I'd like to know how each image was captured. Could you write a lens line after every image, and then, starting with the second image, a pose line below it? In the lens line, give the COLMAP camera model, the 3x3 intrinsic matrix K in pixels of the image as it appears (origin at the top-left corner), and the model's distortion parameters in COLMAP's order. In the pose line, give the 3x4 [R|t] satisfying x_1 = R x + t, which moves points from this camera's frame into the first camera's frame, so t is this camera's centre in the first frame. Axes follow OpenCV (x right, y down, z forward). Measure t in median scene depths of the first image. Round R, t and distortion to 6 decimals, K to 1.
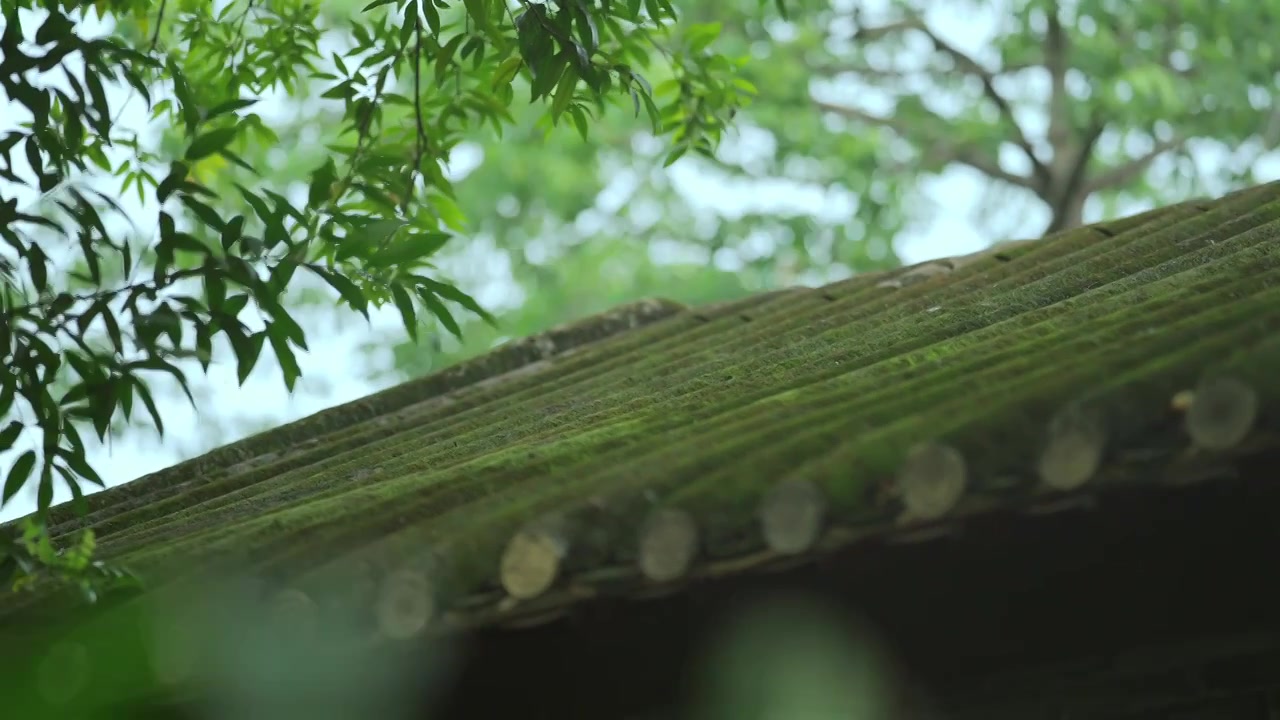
lens RADIAL K [[516.1, 0, 640.0], [0, 516.1, 360.0], [0, 0, 1]] dist [-0.010255, 0.000603]
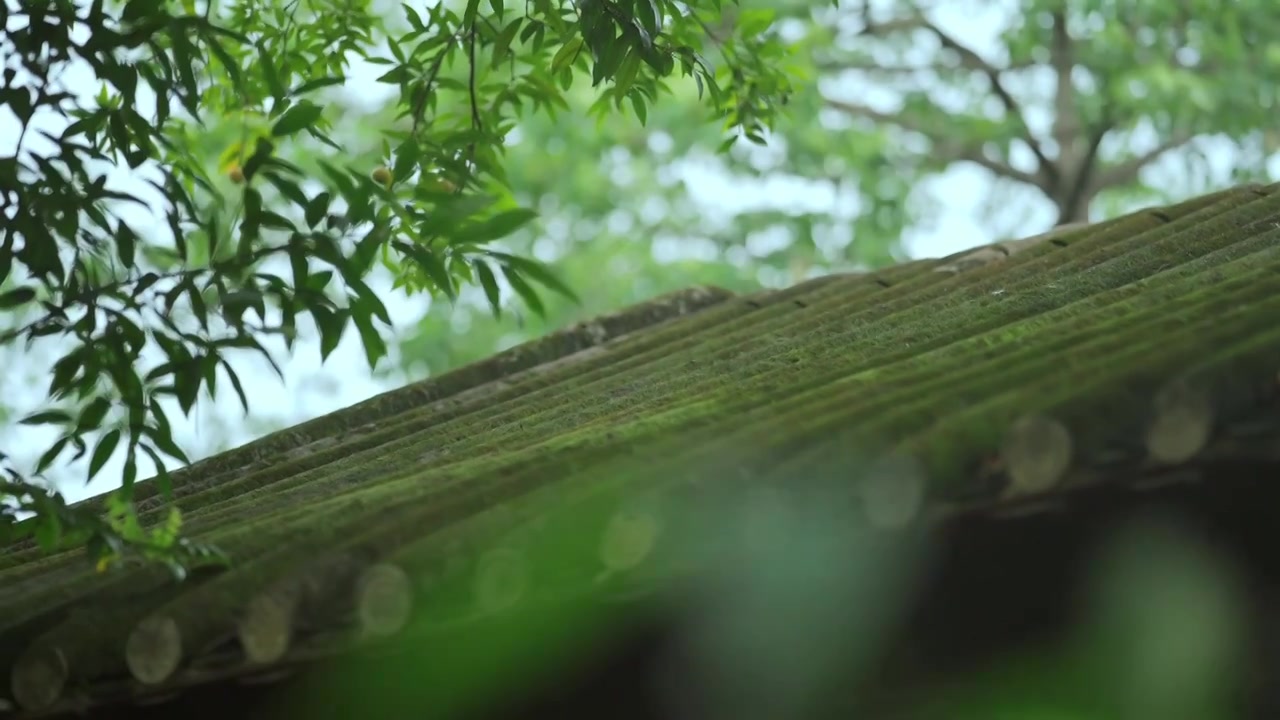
lens RADIAL K [[515.7, 0, 639.2], [0, 515.7, 357.1], [0, 0, 1]] dist [-0.010483, 0.000116]
pose [[0.999991, 0.000374, -0.004155, -0.117485], [-0.000381, 0.999999, -0.001650, 0.028030], [0.004154, 0.001652, 0.999990, 0.003408]]
